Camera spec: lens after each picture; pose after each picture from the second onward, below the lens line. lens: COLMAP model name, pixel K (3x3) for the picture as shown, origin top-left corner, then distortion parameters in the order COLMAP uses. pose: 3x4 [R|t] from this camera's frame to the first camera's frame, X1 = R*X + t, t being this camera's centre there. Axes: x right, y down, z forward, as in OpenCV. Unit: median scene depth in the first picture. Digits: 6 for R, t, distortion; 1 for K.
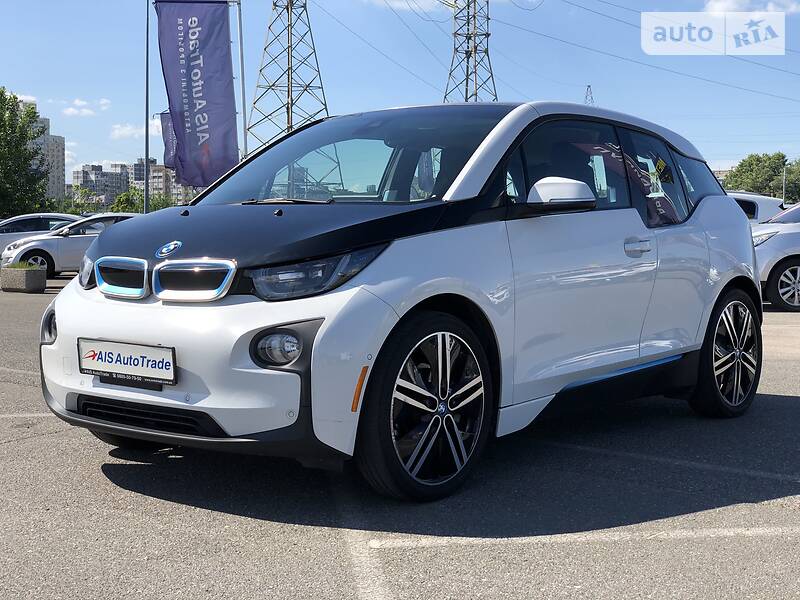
lens RADIAL K [[1289.2, 0, 400.0], [0, 1289.2, 300.0], [0, 0, 1]] dist [0.002711, 0.000457]
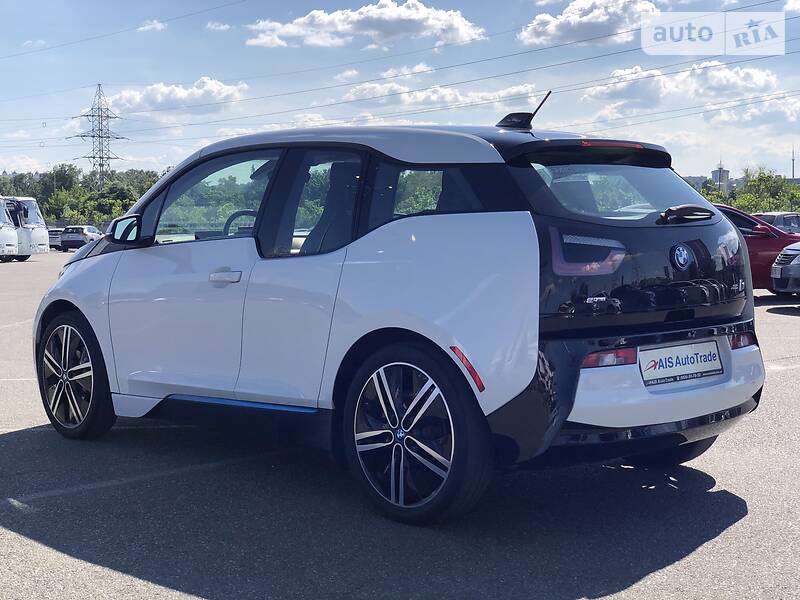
lens RADIAL K [[1155.6, 0, 400.0], [0, 1155.6, 300.0], [0, 0, 1]] dist [0.028498, 0.056572]
pose [[-0.144493, 0.059663, -0.987705, 1.280183], [-0.045325, 0.996734, 0.066839, -0.109193], [0.988467, 0.054425, -0.141317, 1.561357]]
